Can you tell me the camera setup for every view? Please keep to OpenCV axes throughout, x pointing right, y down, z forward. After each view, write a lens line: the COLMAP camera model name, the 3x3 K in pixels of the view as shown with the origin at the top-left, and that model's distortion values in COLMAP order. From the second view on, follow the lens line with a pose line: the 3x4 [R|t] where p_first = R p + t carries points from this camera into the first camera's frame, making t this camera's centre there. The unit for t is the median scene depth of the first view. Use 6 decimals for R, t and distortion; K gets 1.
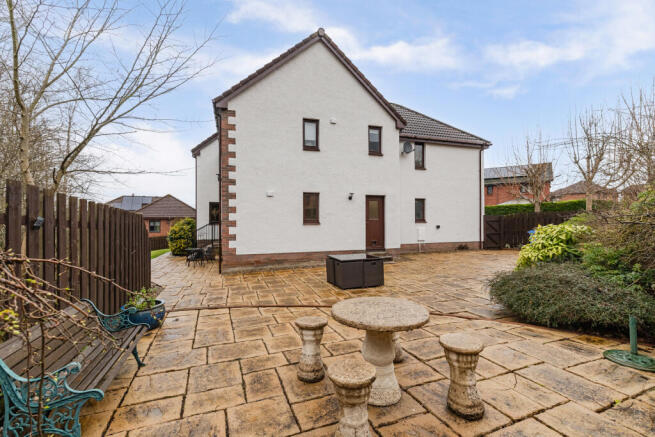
lens RADIAL K [[291.7, 0, 327.5], [0, 291.7, 218.5], [0, 0, 1]] dist [-0.002000, -0.000133]
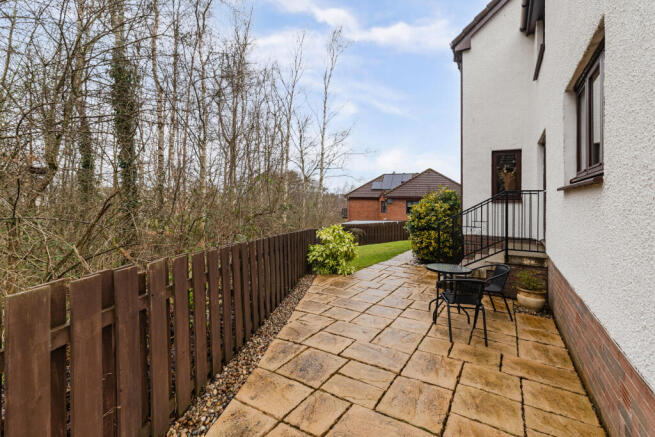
lens RADIAL K [[291.7, 0, 327.5], [0, 291.7, 218.5], [0, 0, 1]] dist [-0.002000, -0.000133]
pose [[0.656181, 0.028352, -0.754070, -0.230253], [0.021225, 0.998205, 0.056001, 0.018414], [0.754305, -0.052752, 0.654402, 0.514534]]
